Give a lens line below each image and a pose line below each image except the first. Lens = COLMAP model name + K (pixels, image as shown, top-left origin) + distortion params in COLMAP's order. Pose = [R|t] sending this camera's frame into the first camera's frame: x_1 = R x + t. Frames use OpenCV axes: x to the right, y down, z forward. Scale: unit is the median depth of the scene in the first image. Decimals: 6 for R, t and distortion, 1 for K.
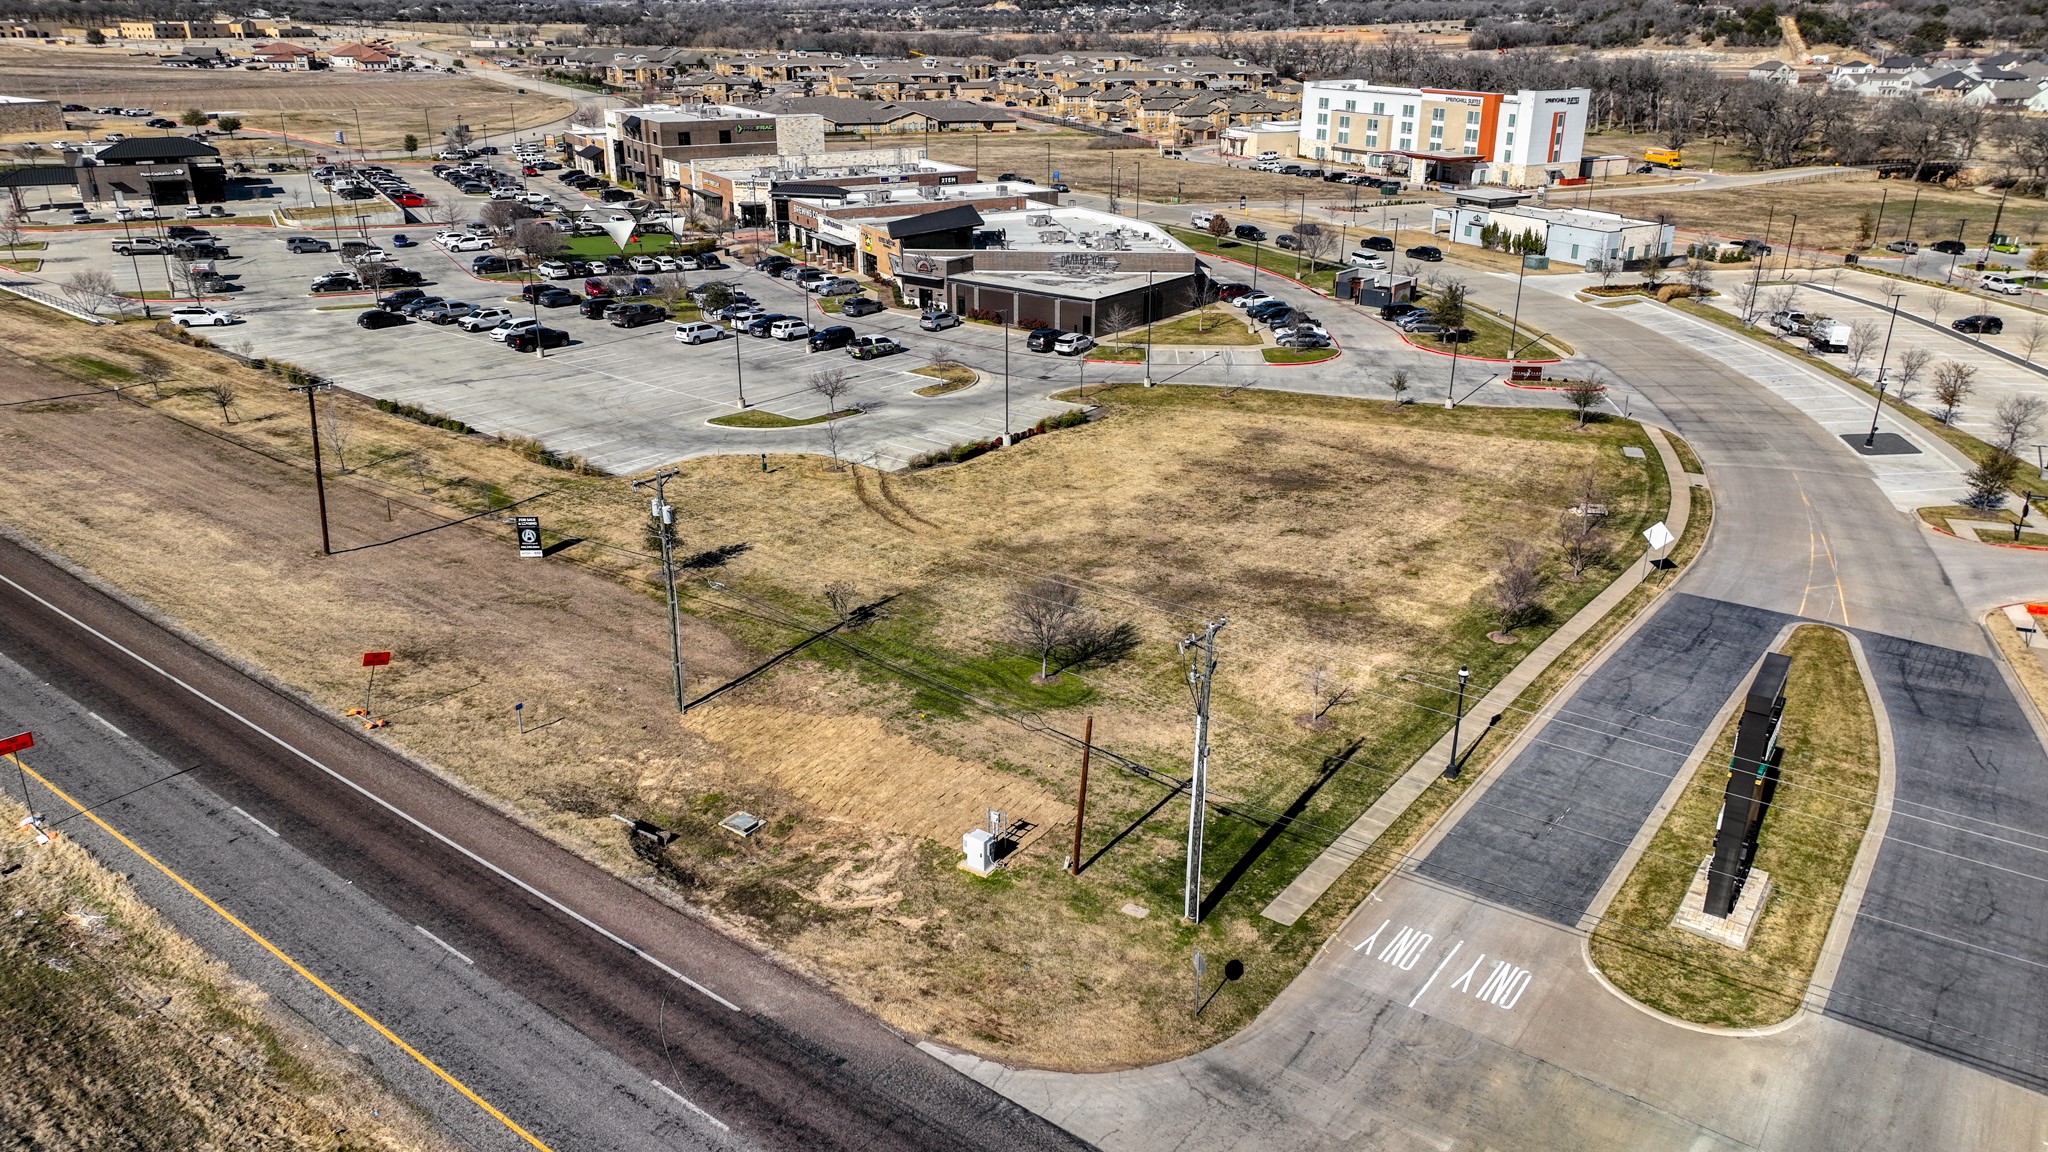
lens RADIAL K [[1442.7, 0, 1024.0], [0, 1442.7, 576.0], [0, 0, 1]] dist [-0.001419, 0.017540]
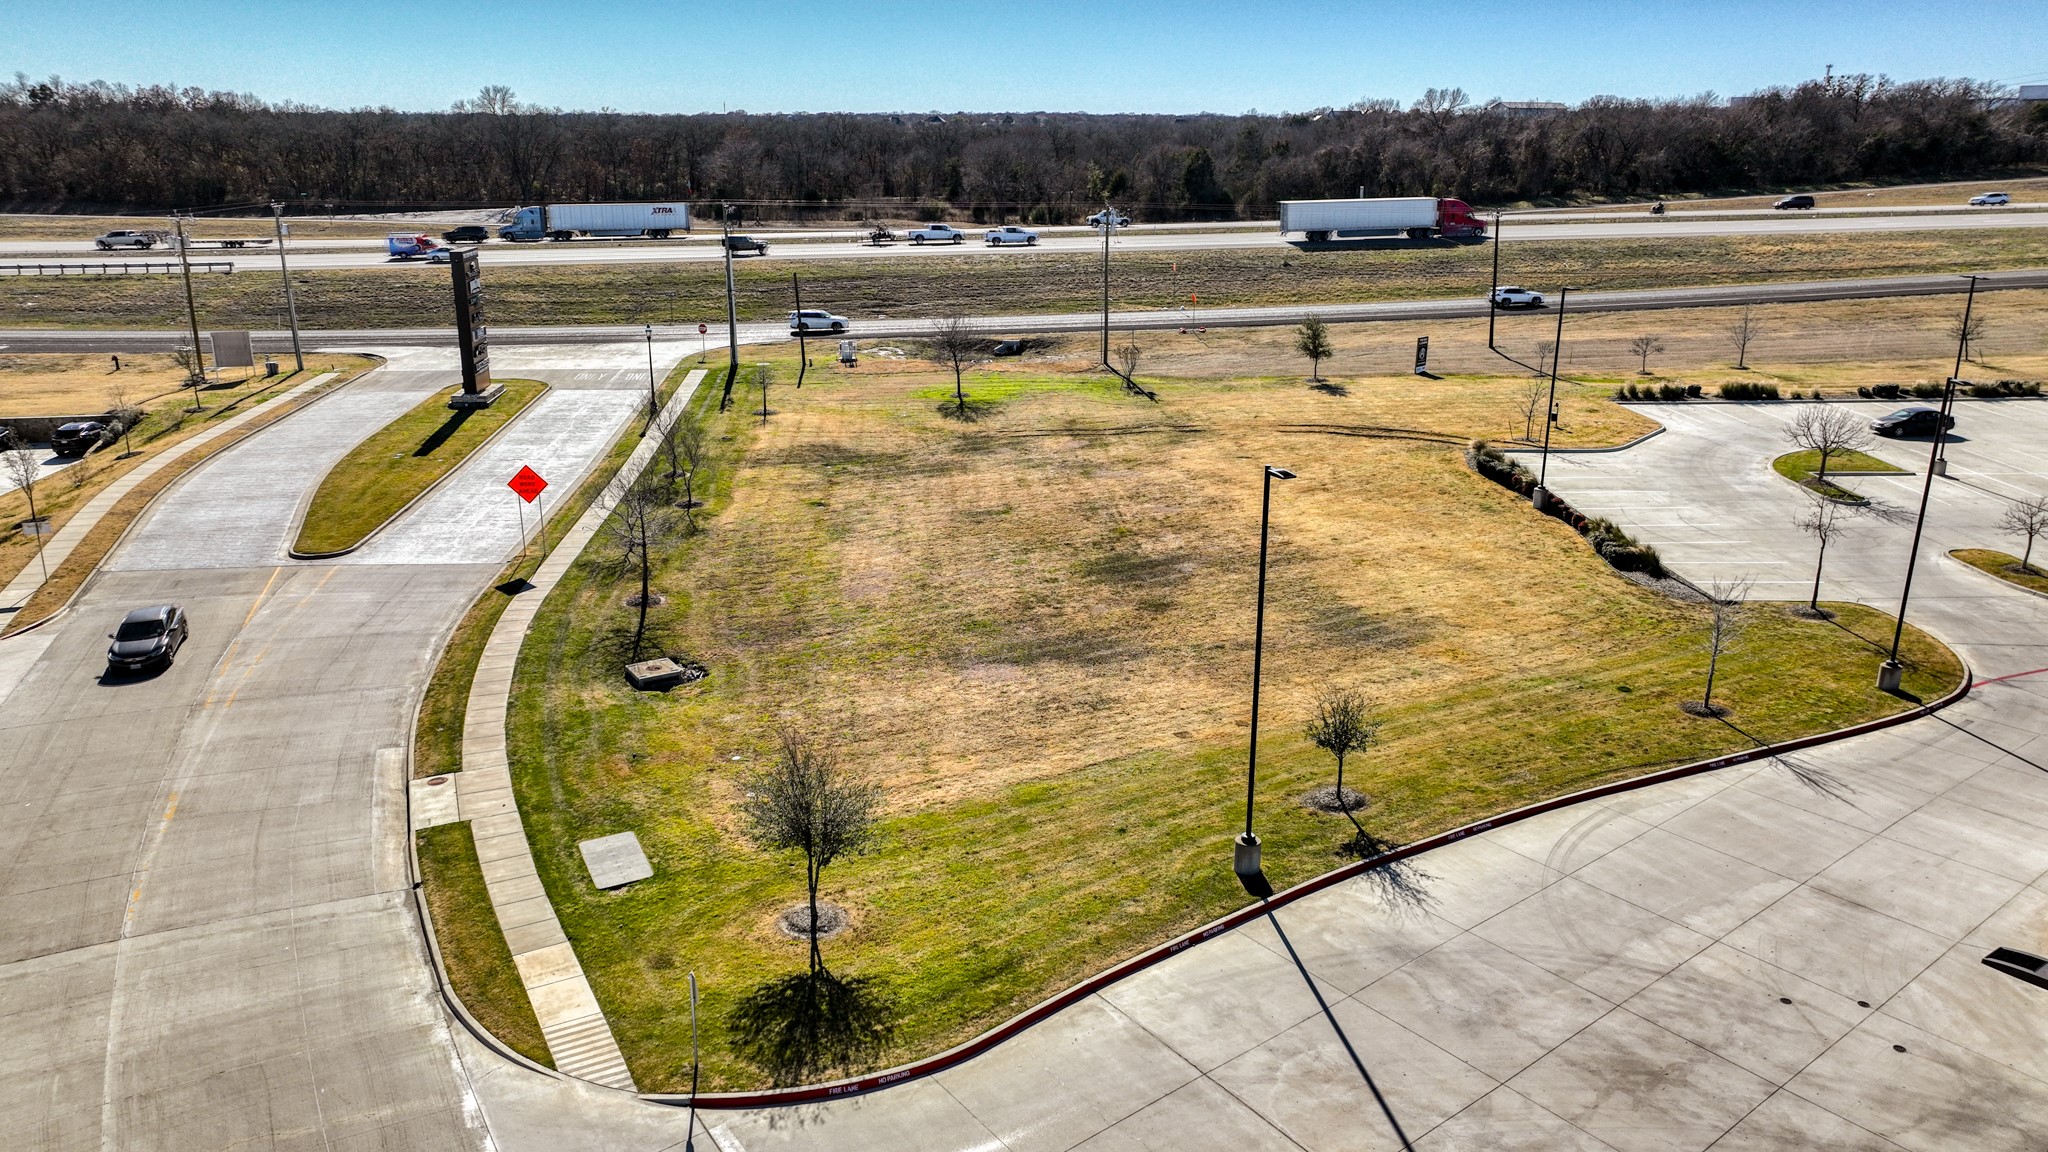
lens RADIAL K [[1442.7, 0, 1024.0], [0, 1442.7, 576.0], [0, 0, 1]] dist [-0.001419, 0.017540]
pose [[-0.747354, 0.187385, -0.637455, 0.625252], [-0.254437, 0.805560, 0.535103, -0.384854], [0.613778, 0.562103, -0.554361, 1.365877]]
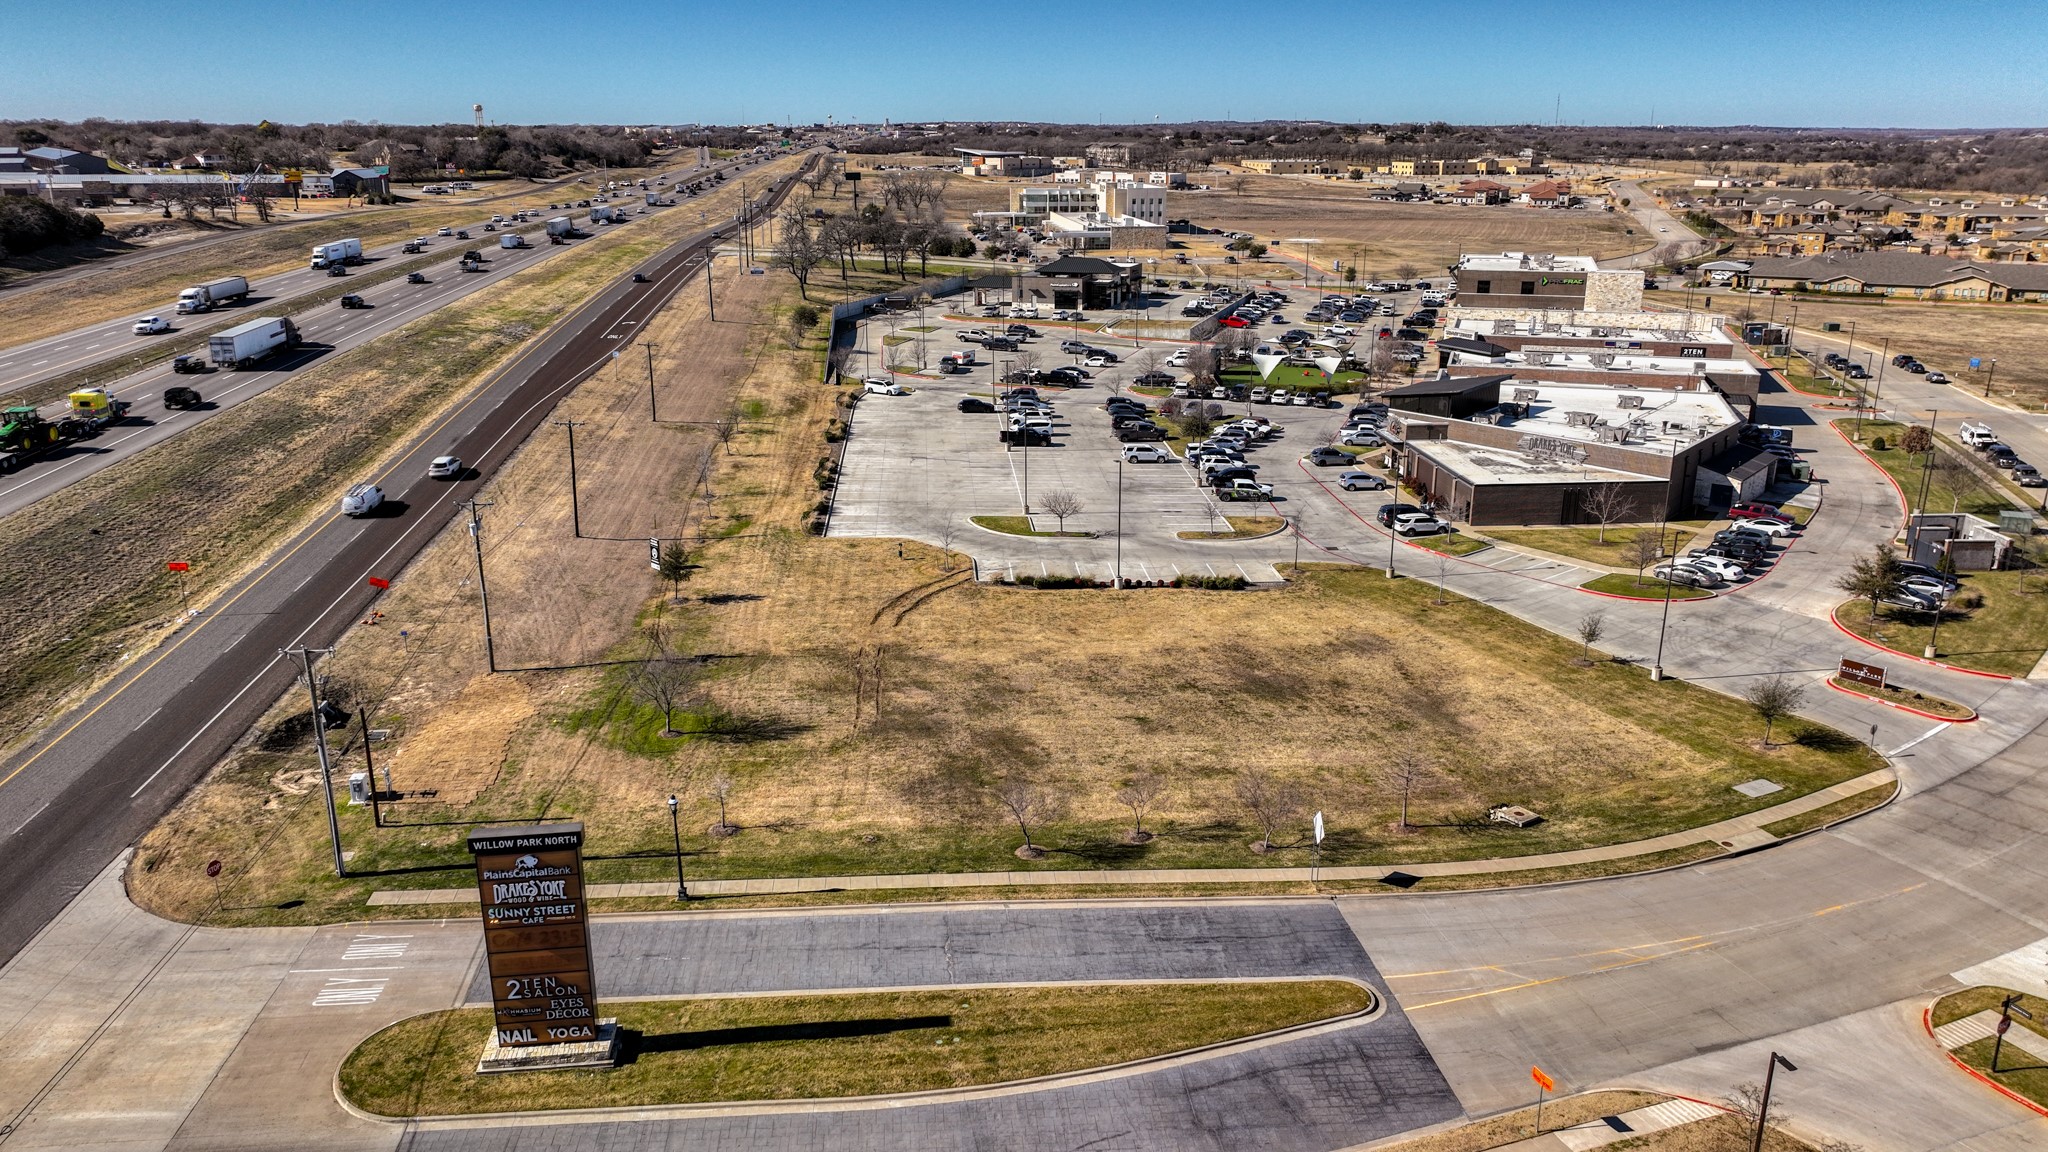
lens RADIAL K [[1442.7, 0, 1024.0], [0, 1442.7, 576.0], [0, 0, 1]] dist [-0.001419, 0.017540]
pose [[0.673343, 0.212812, -0.708040, 0.756651], [-0.271492, 0.961943, 0.030939, -0.125646], [0.687678, 0.171394, 0.705495, 0.237802]]
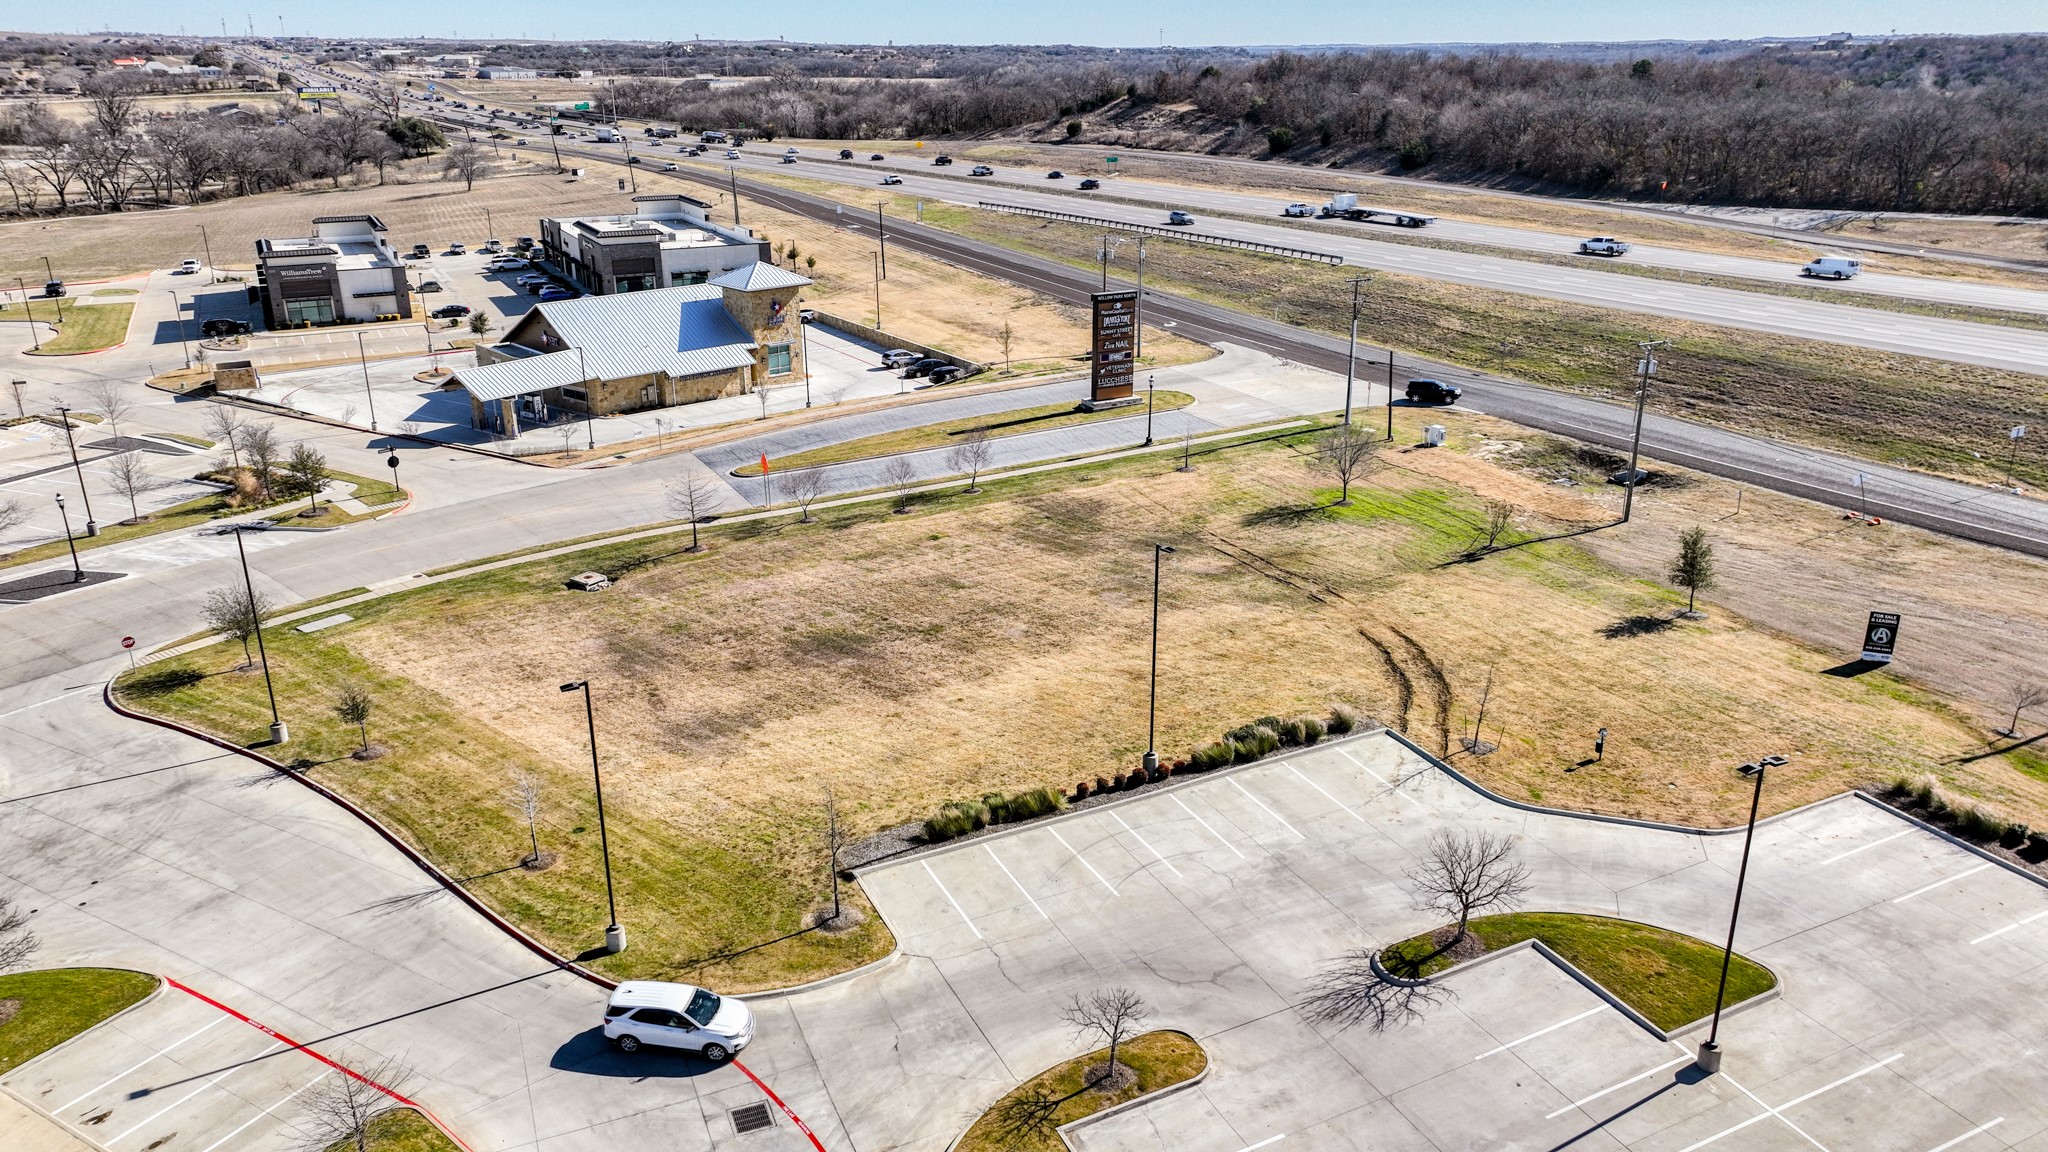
lens RADIAL K [[1442.7, 0, 1024.0], [0, 1442.7, 576.0], [0, 0, 1]] dist [-0.001419, 0.017540]
pose [[-0.895898, -0.151940, 0.417469, -0.211452], [0.167878, 0.754237, 0.634779, -0.569391], [-0.411319, 0.638781, -0.650212, 1.485103]]
